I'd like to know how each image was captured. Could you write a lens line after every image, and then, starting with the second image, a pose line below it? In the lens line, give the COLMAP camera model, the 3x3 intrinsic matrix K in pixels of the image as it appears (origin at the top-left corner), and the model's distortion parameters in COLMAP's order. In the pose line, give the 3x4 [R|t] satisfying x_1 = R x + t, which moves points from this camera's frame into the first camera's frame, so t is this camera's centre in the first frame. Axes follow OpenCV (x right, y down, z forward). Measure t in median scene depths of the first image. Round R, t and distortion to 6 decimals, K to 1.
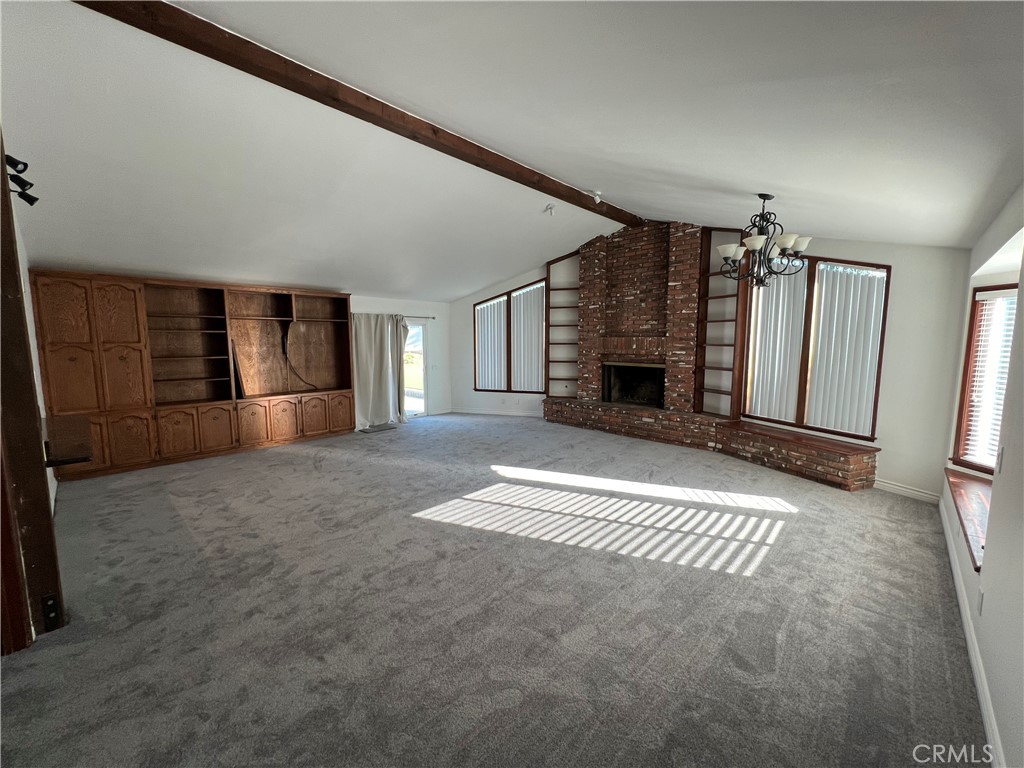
lens RADIAL K [[412.5, 0, 512.9], [0, 412.5, 383.4], [0, 0, 1]] dist [-0.001739, -0.000078]
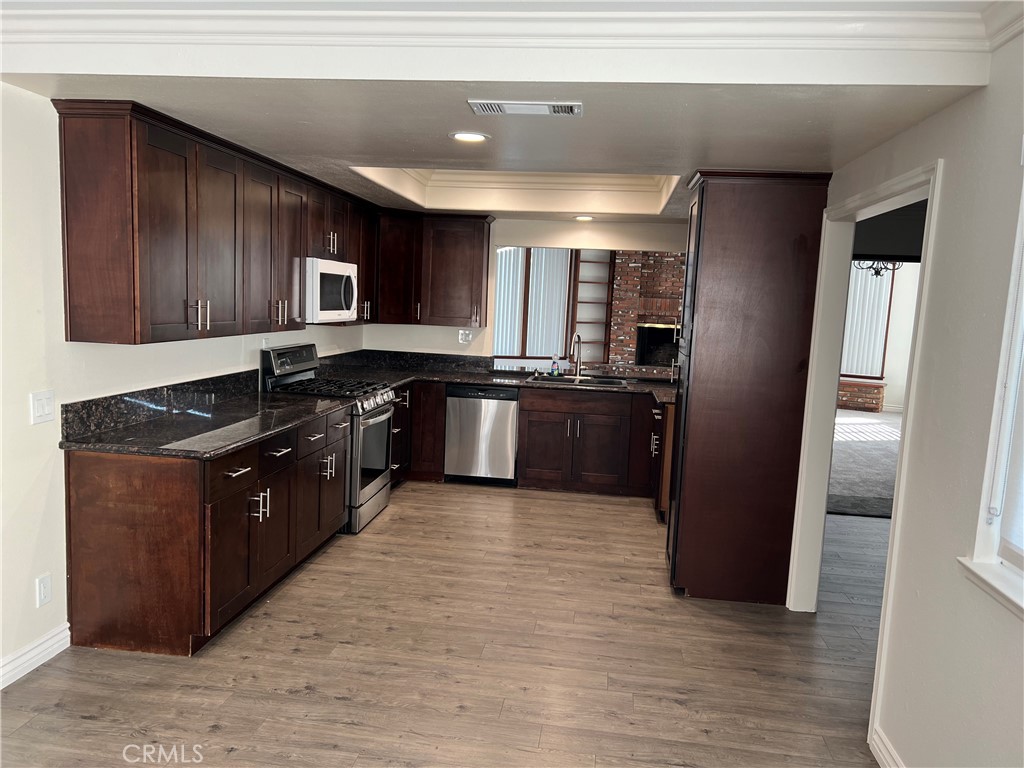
lens RADIAL K [[768.6, 0, 511.1], [0, 768.6, 387.1], [0, 0, 1]] dist [0.008131, 0.000937]
pose [[0.809013, -0.033866, 0.586815, -1.076608], [0.017508, 0.999284, 0.033532, 0.030347], [-0.587531, -0.016853, 0.809026, -0.267436]]
